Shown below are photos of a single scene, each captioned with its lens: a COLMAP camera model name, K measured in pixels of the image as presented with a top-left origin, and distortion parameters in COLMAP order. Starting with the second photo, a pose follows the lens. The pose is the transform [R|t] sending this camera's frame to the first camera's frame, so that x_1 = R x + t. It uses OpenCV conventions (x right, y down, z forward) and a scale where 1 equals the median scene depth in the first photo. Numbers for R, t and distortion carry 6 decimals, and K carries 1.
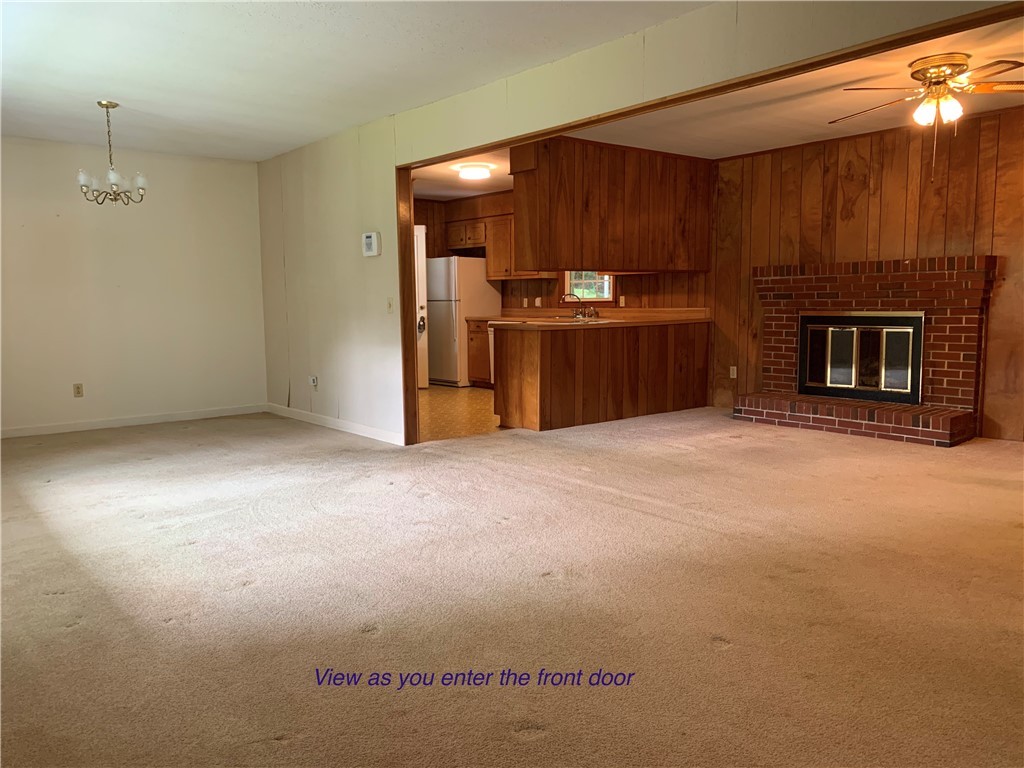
lens RADIAL K [[783.3, 0, 508.4], [0, 783.3, 381.8], [0, 0, 1]] dist [0.019753, -0.011254]
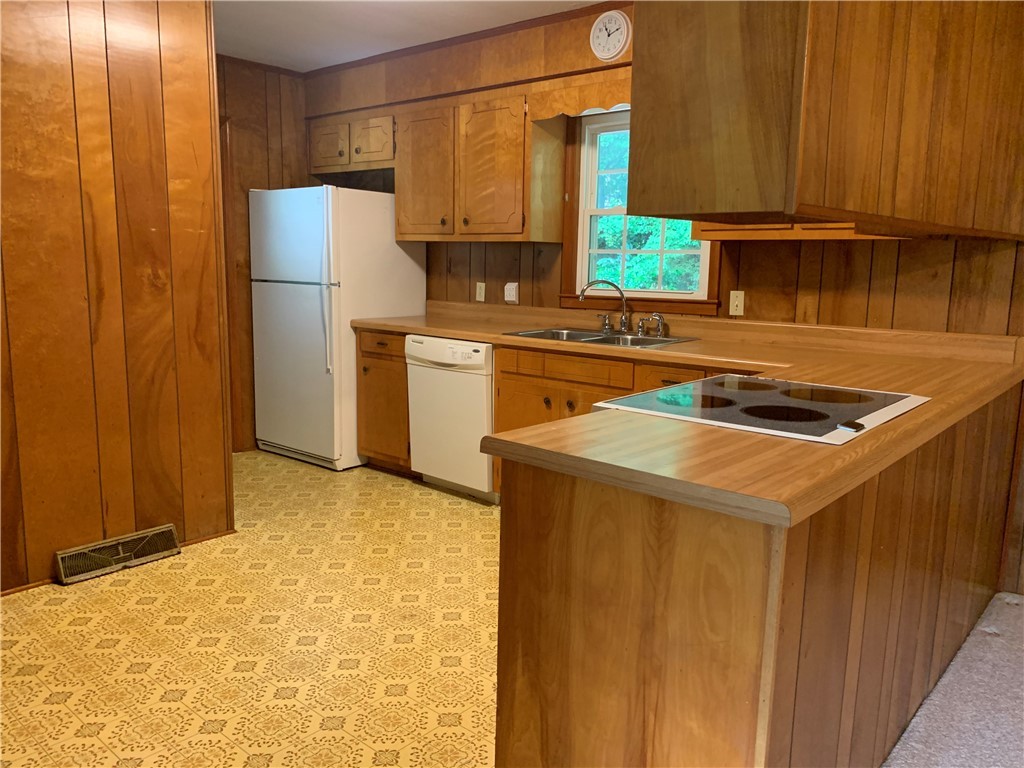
lens RADIAL K [[783.3, 0, 514.6], [0, 783.3, 385.8], [0, 0, 1]] dist [0.019753, -0.011254]
pose [[0.985488, -0.003265, 0.169715, -0.039474], [-0.006537, 0.998343, 0.057168, -0.072891], [-0.169620, -0.057448, 0.983834, 0.537057]]
